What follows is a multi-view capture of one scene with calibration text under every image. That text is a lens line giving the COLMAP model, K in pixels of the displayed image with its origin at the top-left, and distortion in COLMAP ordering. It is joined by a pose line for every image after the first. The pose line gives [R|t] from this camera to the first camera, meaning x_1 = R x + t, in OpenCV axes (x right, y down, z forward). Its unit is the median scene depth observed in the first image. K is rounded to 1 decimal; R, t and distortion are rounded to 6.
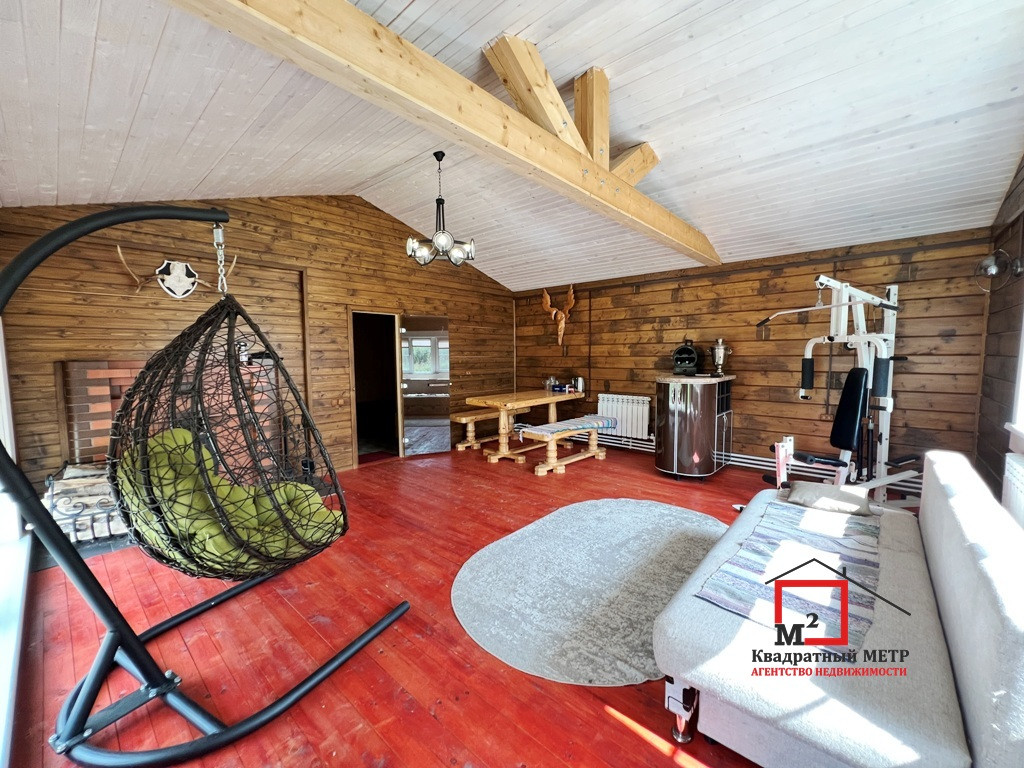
lens RADIAL K [[419.5, 0, 512.4], [0, 419.5, 385.8], [0, 0, 1]] dist [0.003437, 0.000144]
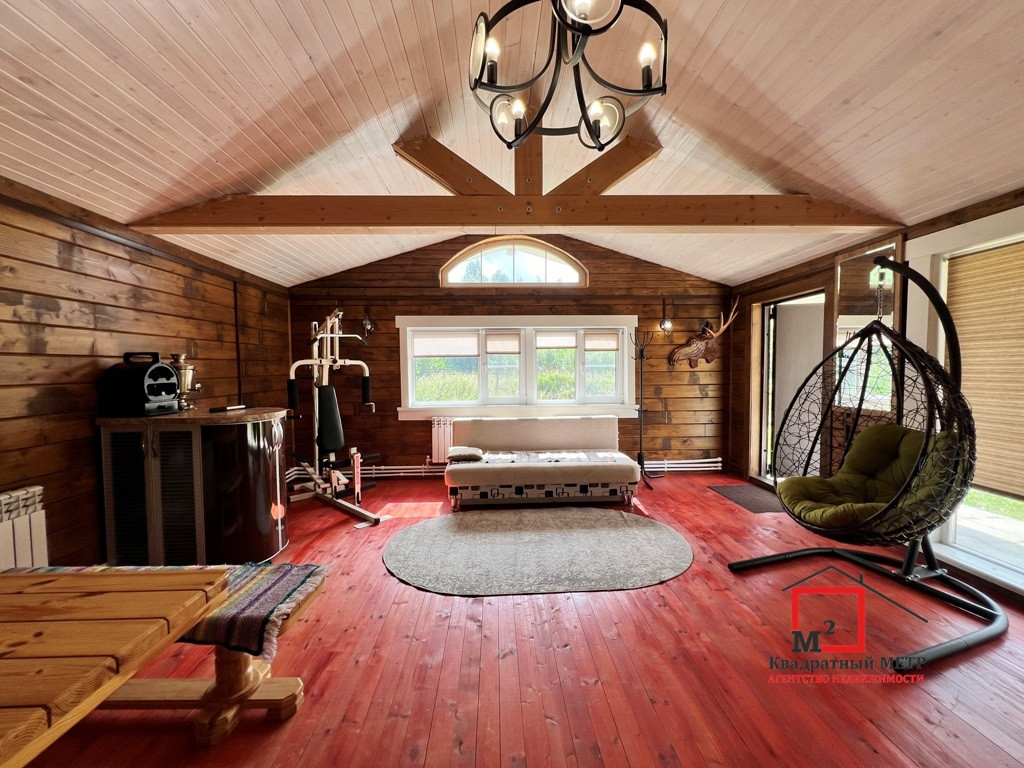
lens RADIAL K [[419.5, 0, 509.7], [0, 419.5, 385.2], [0, 0, 1]] dist [0.003437, 0.000144]
pose [[-0.697229, -0.009491, 0.716785, -0.294424], [0.074894, 0.993476, 0.086006, -0.075660], [-0.712925, 0.113649, -0.691969, 0.995511]]
